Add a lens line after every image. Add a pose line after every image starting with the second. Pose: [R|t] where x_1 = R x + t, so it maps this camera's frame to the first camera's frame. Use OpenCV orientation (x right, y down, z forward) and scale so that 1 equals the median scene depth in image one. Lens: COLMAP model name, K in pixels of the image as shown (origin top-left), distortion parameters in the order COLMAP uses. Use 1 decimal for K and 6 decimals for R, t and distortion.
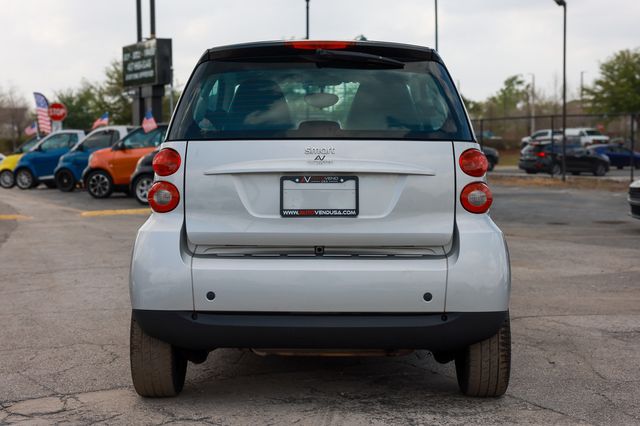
lens RADIAL K [[1010.4, 0, 313.1], [0, 1010.4, 207.4], [0, 0, 1]] dist [0.104810, 0.000000]
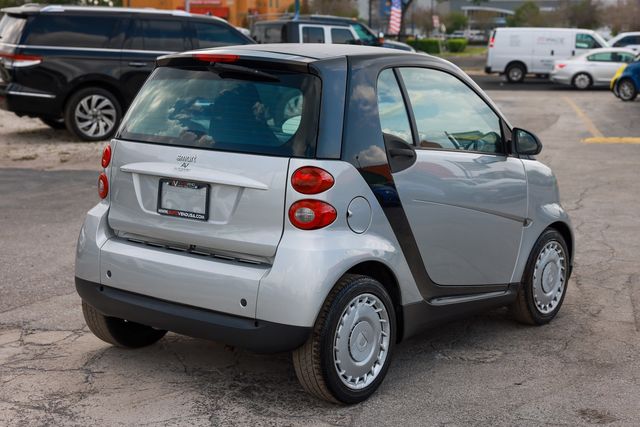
lens RADIAL K [[1066.4, 0, 324.0], [0, 1066.4, 220.0], [0, 0, 1]] dist [0.064308, 0.000000]
pose [[0.792993, 0.108265, -0.599534, 0.828853], [-0.042755, 0.991547, 0.122503, -0.137627], [0.607729, -0.071511, 0.790918, 0.154689]]
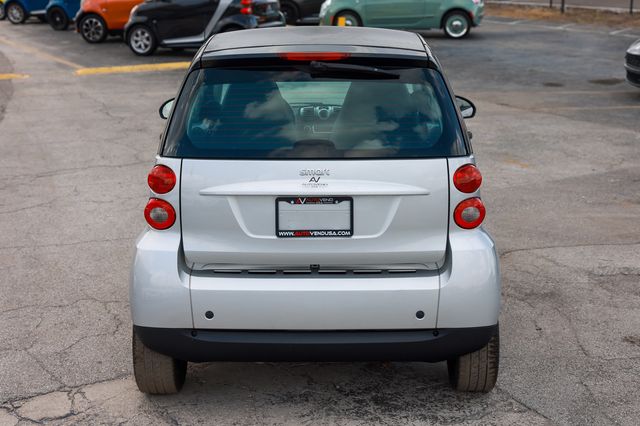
lens RADIAL K [[995.1, 0, 321.7], [0, 995.1, 211.5], [0, 0, 1]] dist [0.112565, 0.000000]
pose [[0.999918, -0.007420, 0.010416, 0.003094], [0.005265, 0.981094, 0.193460, -0.205756], [-0.011655, -0.193389, 0.981053, 0.024026]]
